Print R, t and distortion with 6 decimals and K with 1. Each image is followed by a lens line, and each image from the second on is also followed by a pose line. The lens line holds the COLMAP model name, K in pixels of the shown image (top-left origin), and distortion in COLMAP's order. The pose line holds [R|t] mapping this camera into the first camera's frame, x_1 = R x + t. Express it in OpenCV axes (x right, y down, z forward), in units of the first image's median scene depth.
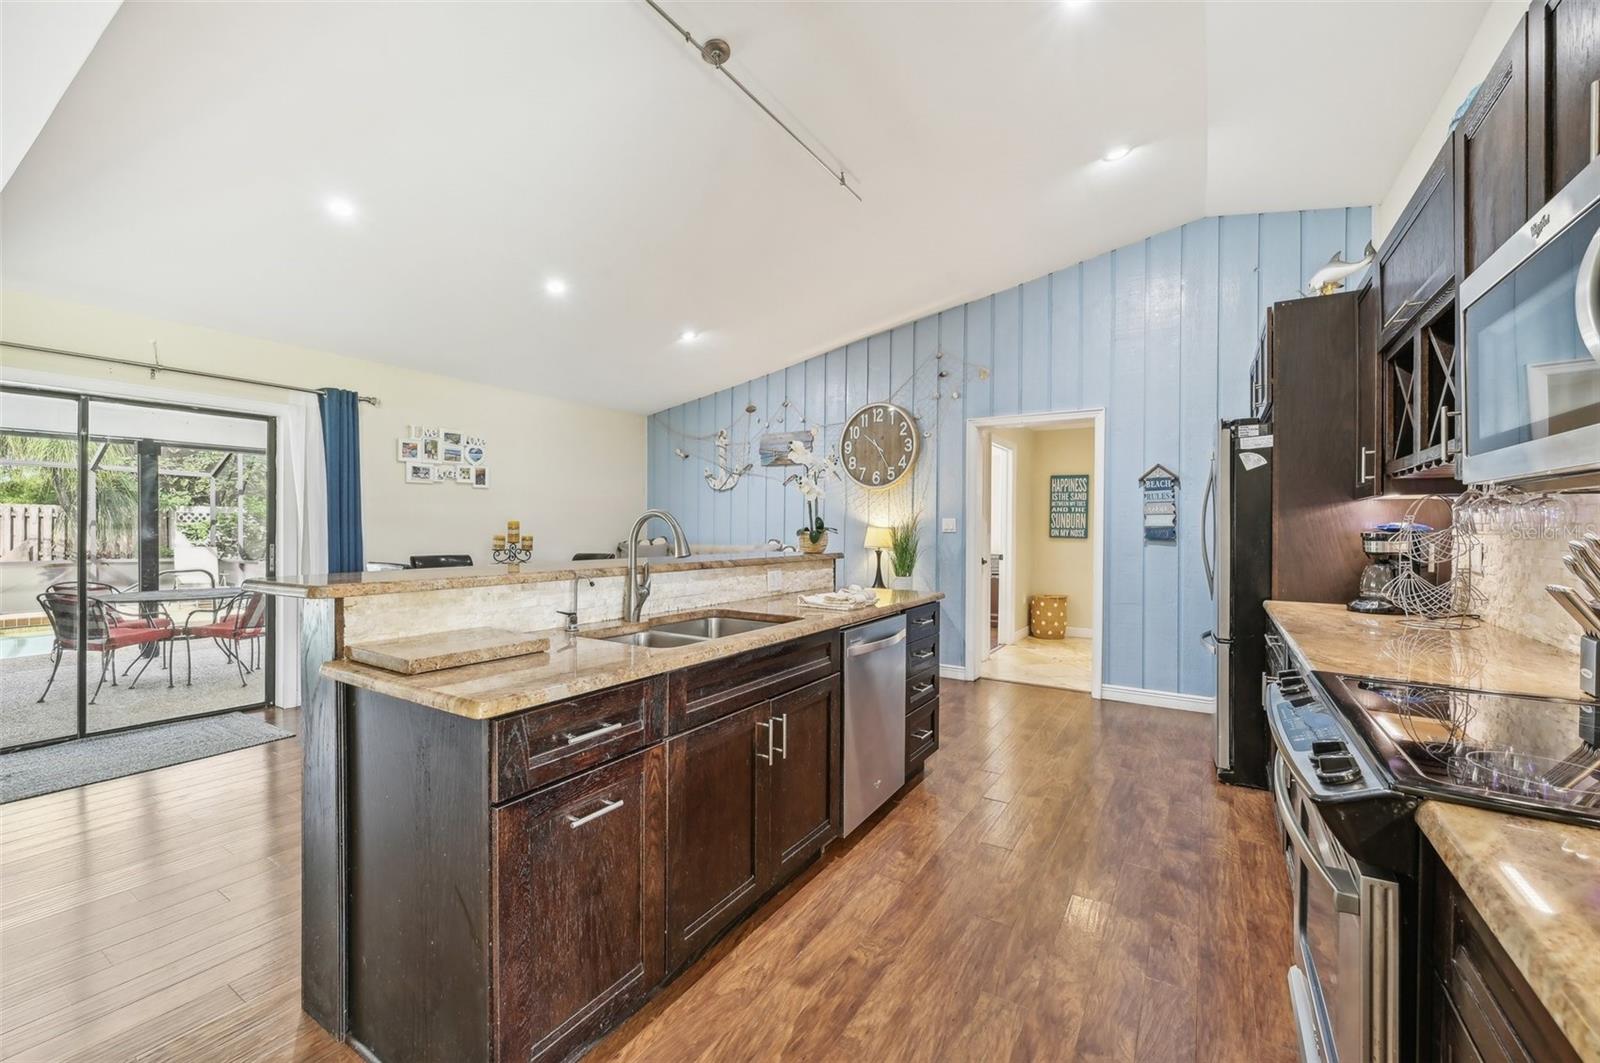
lens RADIAL K [[645.9, 0, 798.0], [0, 645.9, 531.0], [0, 0, 1]] dist [-0.004295, 0.001153]
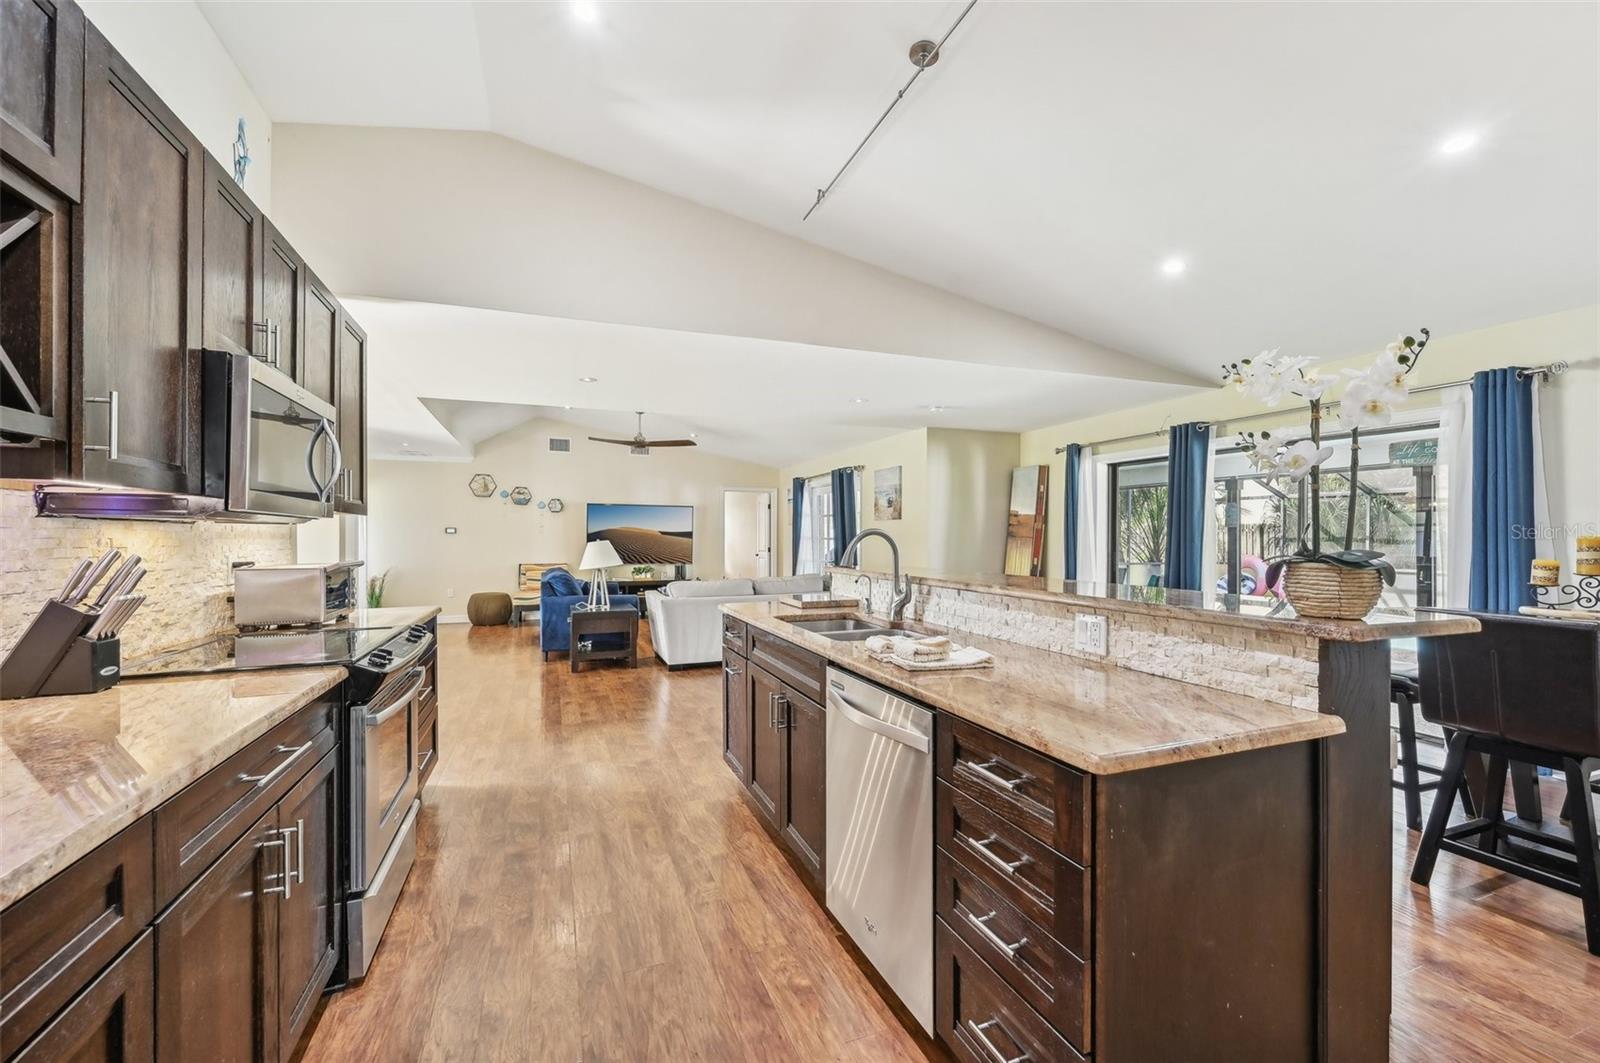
lens RADIAL K [[645.9, 0, 807.4], [0, 645.9, 539.8], [0, 0, 1]] dist [-0.004295, 0.001153]
pose [[-0.586956, 0.000245, -0.809619, 0.368060], [-0.010321, 0.999916, 0.007785, -0.008834], [0.809553, 0.012926, -0.586904, 0.694231]]
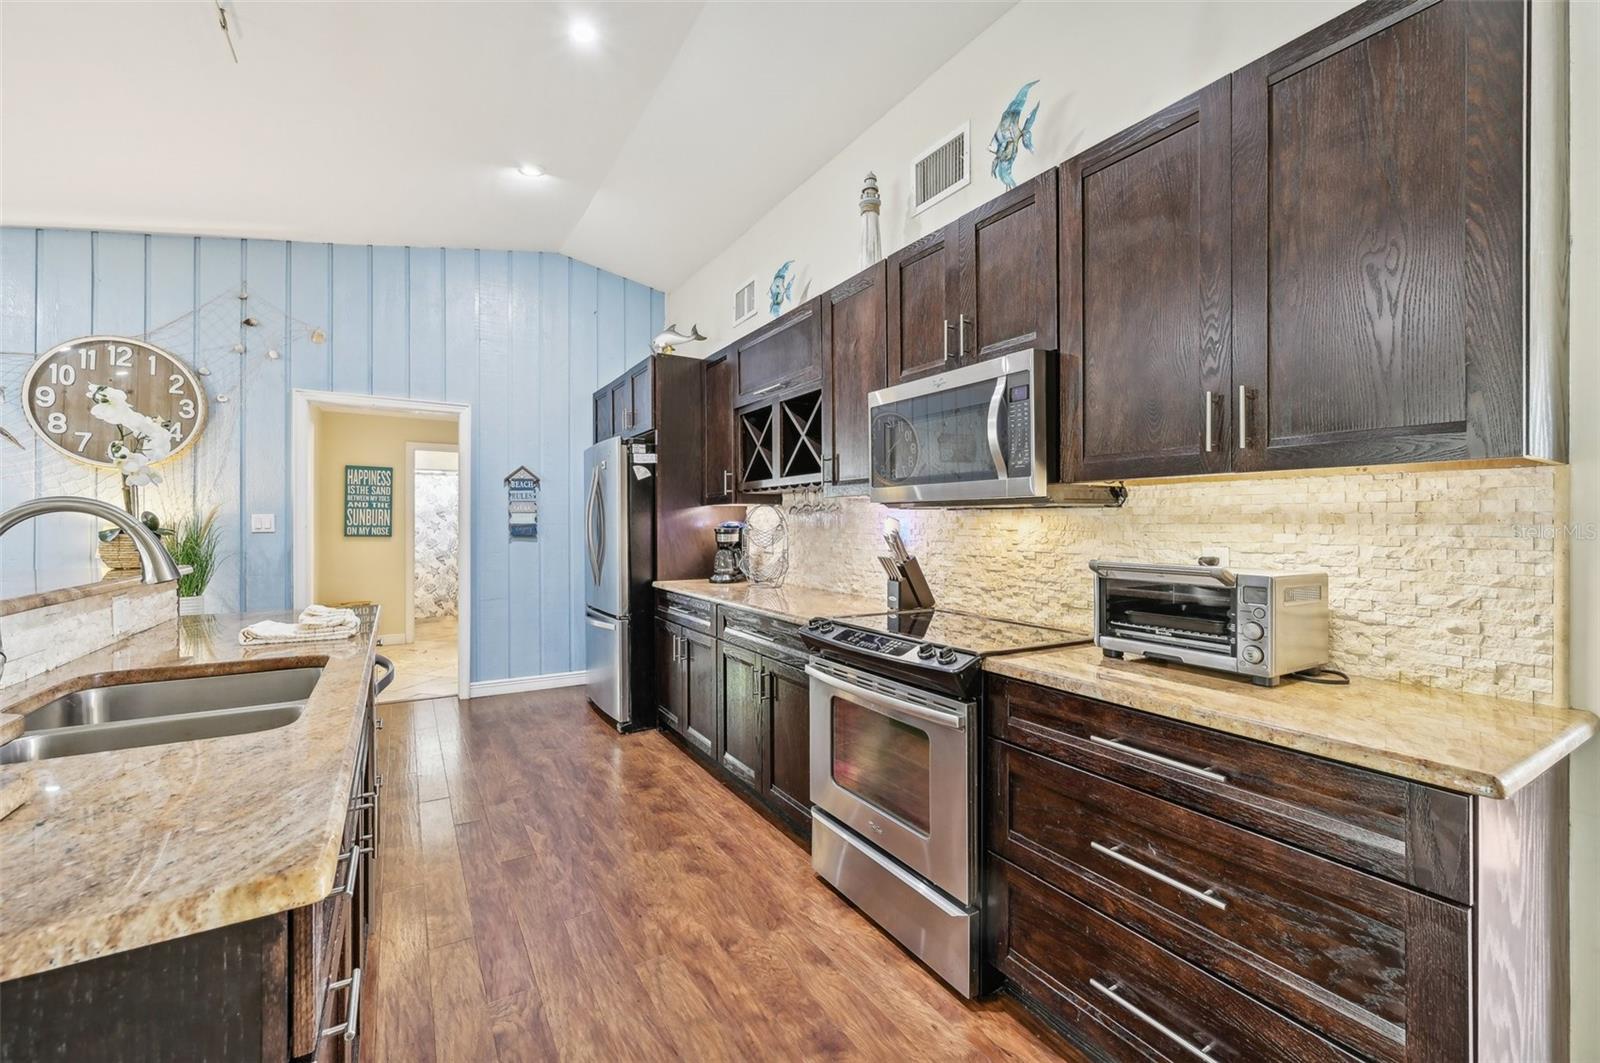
lens RADIAL K [[645.9, 0, 799.9], [0, 645.9, 533.4], [0, 0, 1]] dist [-0.004295, 0.001153]
pose [[0.438049, -0.015196, 0.898822, -0.182020], [0.006868, 0.999885, 0.013557, -0.002792], [-0.898925, 0.000235, 0.438103, 0.099273]]
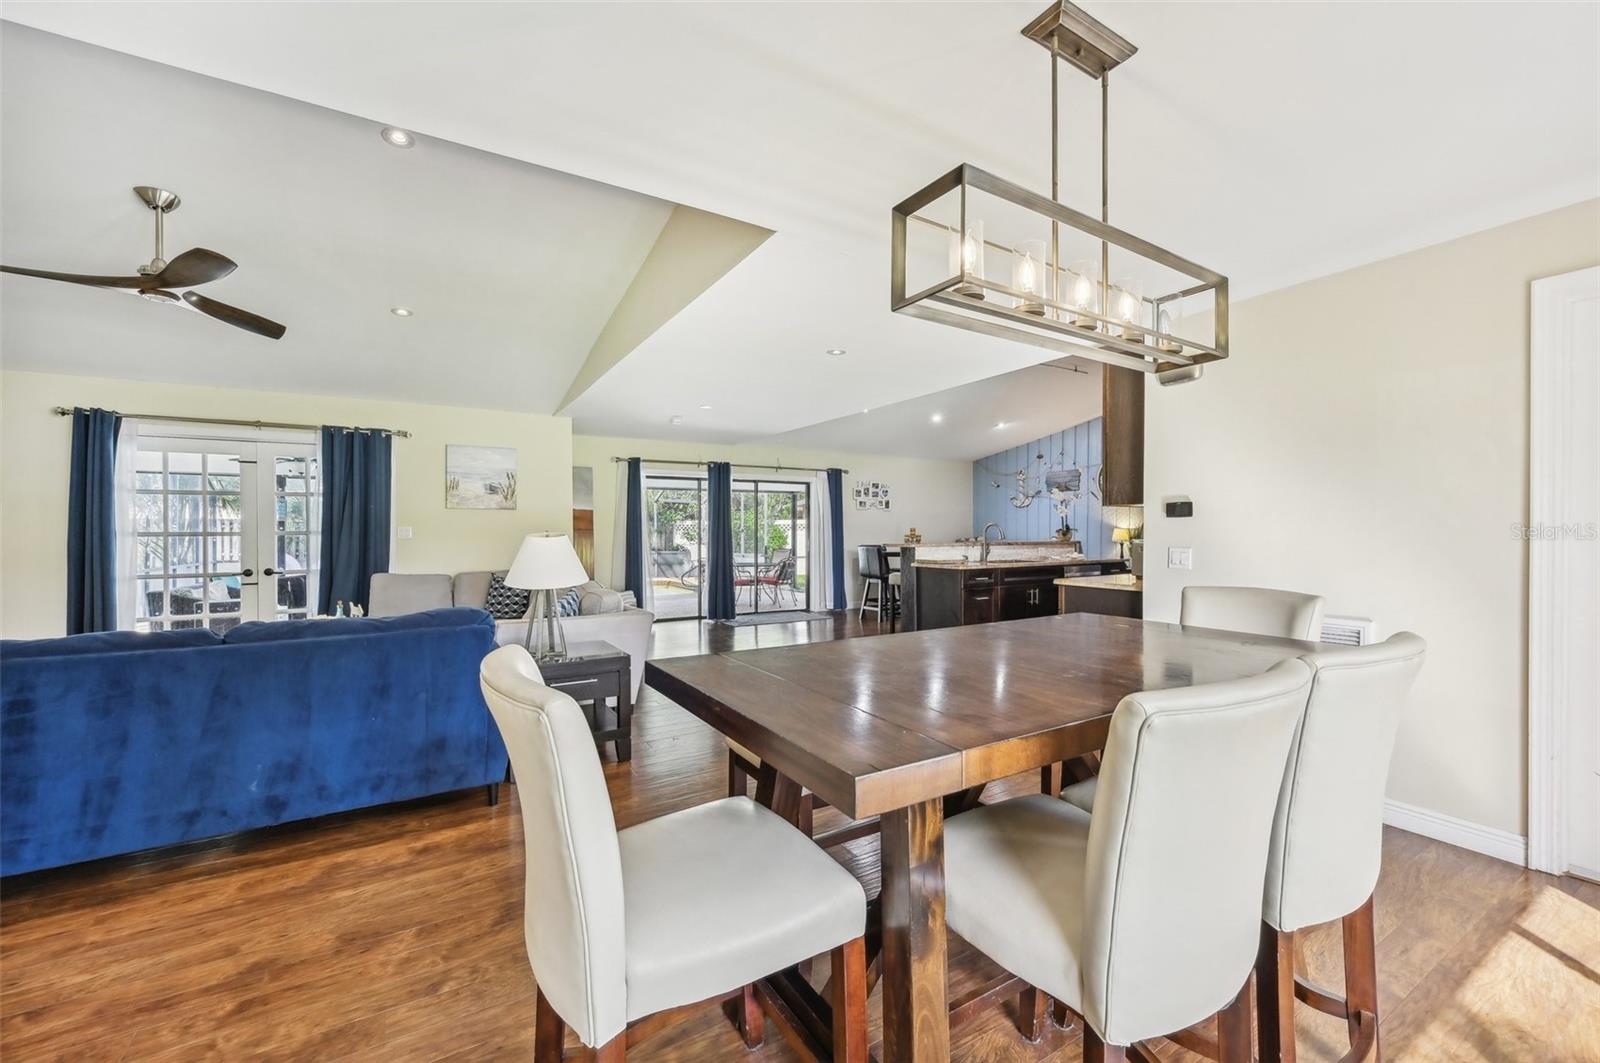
lens RADIAL K [[645.9, 0, 811.0], [0, 645.9, 517.8], [0, 0, 1]] dist [-0.004295, 0.001153]
pose [[0.901478, -0.019191, -0.432400, 0.132308], [0.006395, 0.999498, -0.031028, 0.012575], [0.432778, 0.025206, 0.901148, -0.865828]]
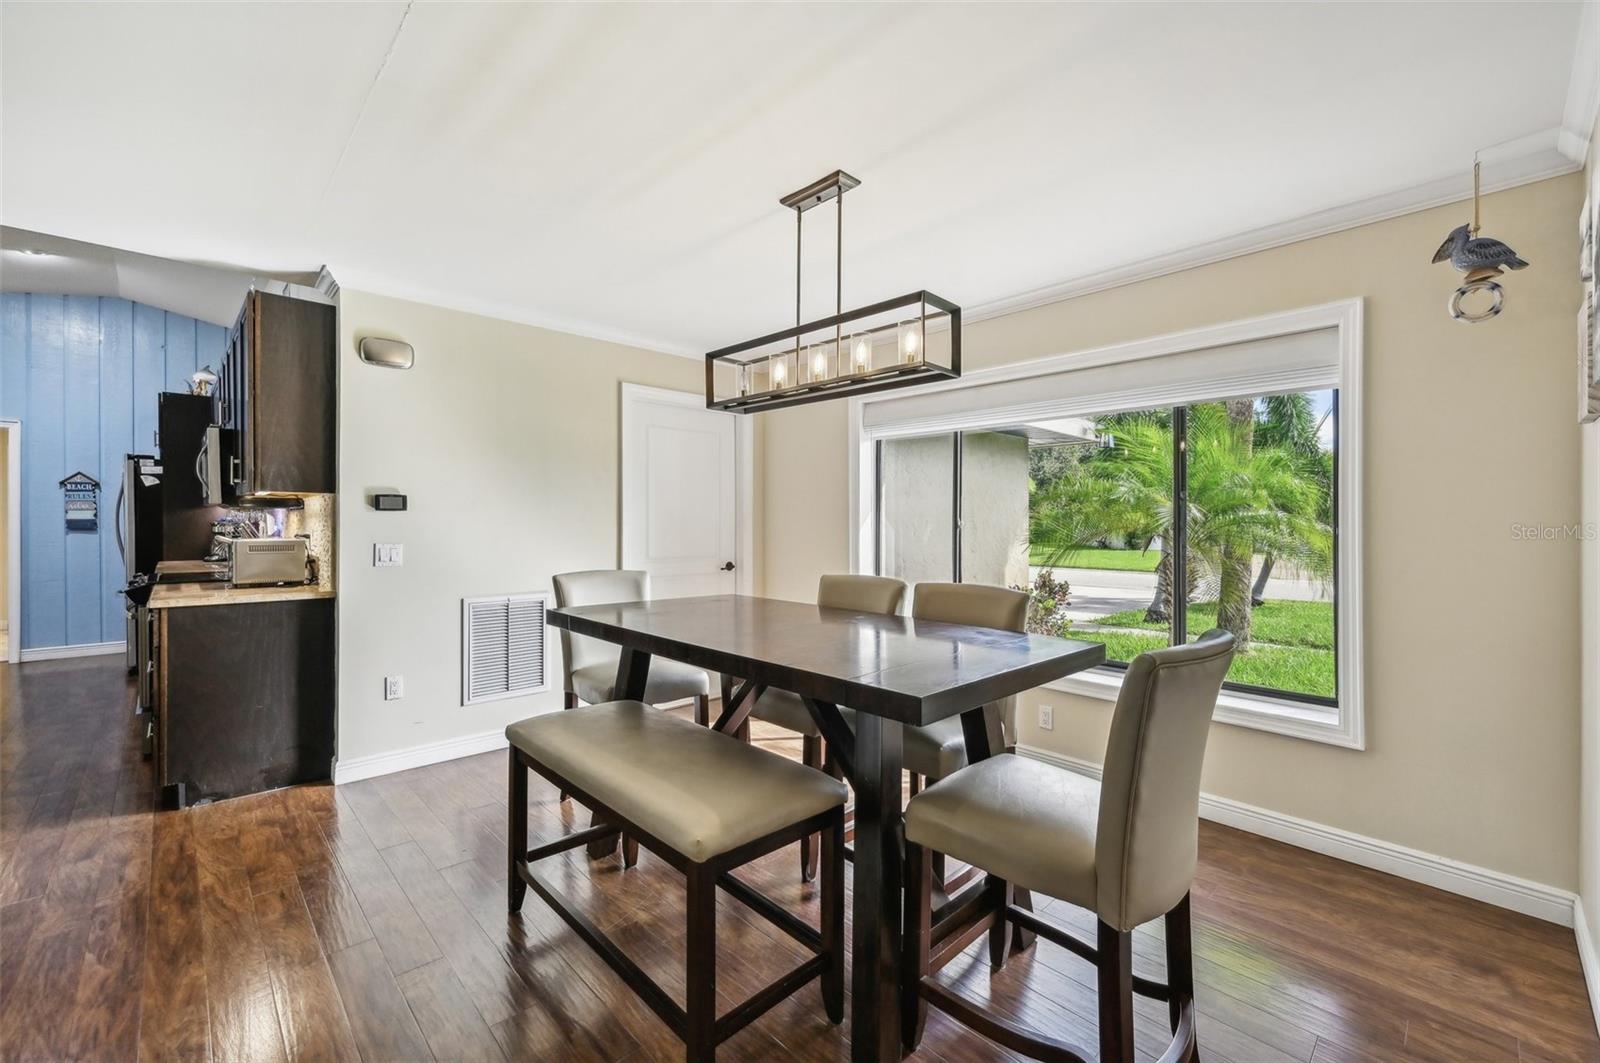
lens RADIAL K [[645.9, 0, 790.6], [0, 645.9, 527.3], [0, 0, 1]] dist [-0.004295, 0.001153]
pose [[0.232345, -0.010719, 0.972574, -0.331653], [0.007815, 0.999928, 0.009153, 0.007013], [-0.972602, 0.005474, 0.232412, -0.621329]]
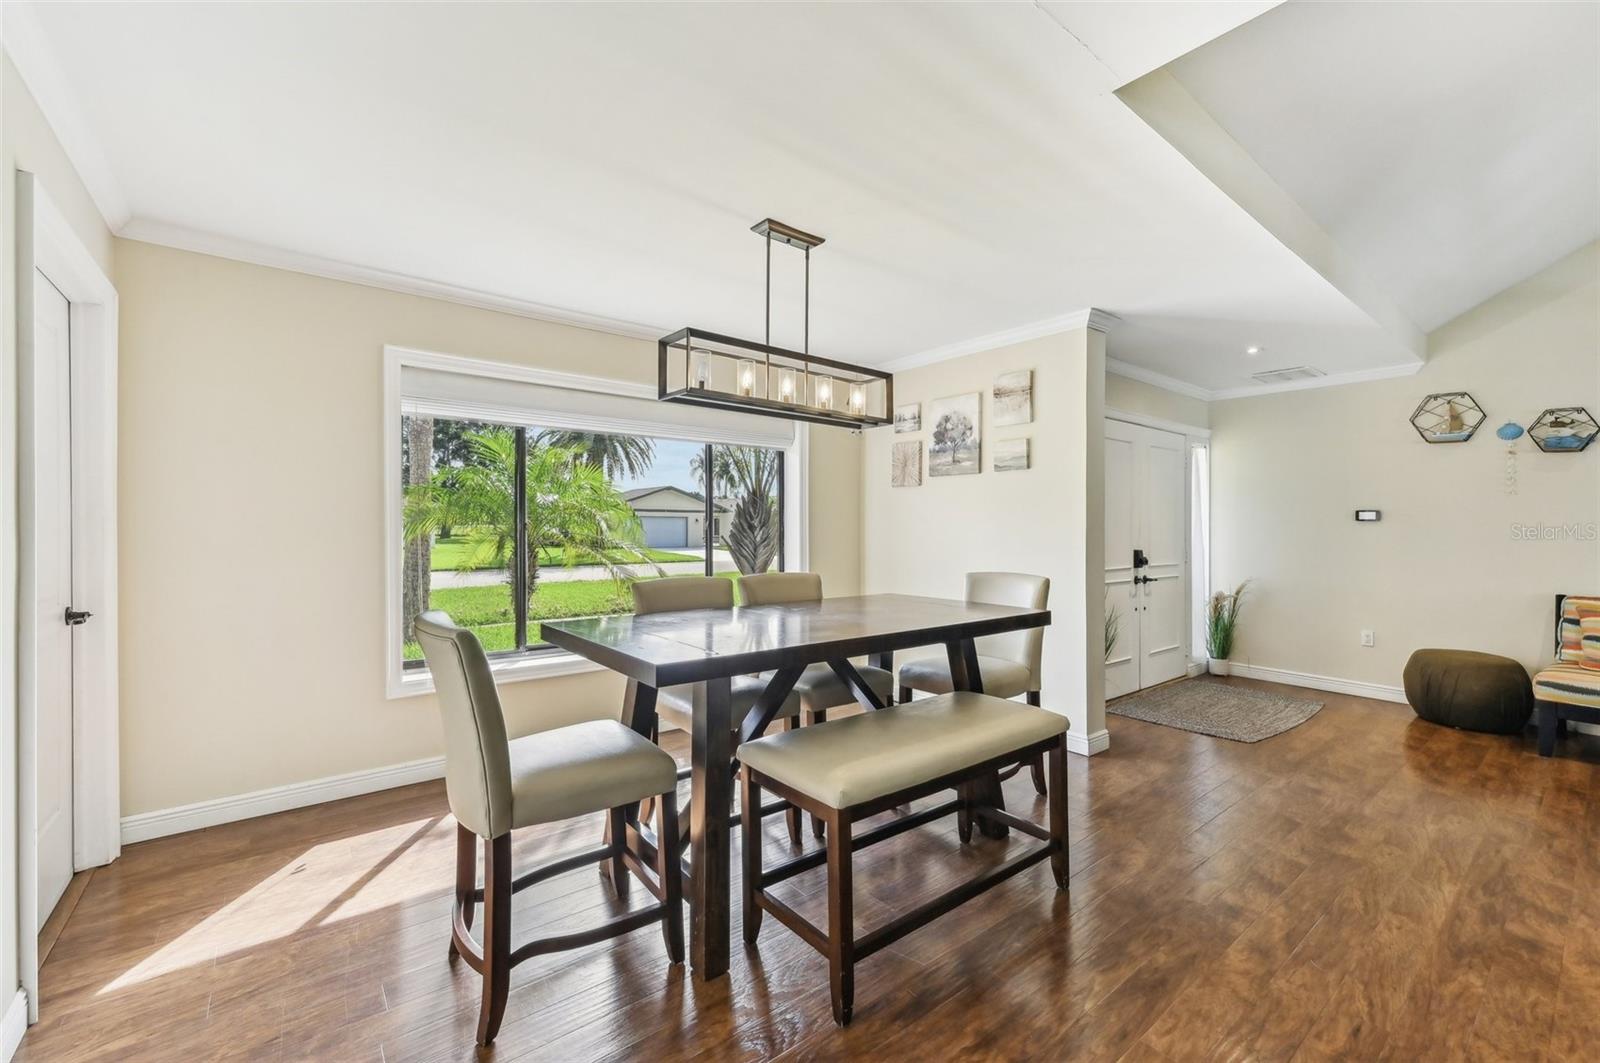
lens RADIAL K [[645.9, 0, 801.0], [0, 645.9, 523.6], [0, 0, 1]] dist [-0.004295, 0.001153]
pose [[-0.941830, -0.008449, 0.335983, -0.066655], [-0.006976, 0.999960, 0.005591, 0.002026], [-0.336017, 0.002922, -0.941851, -0.058603]]
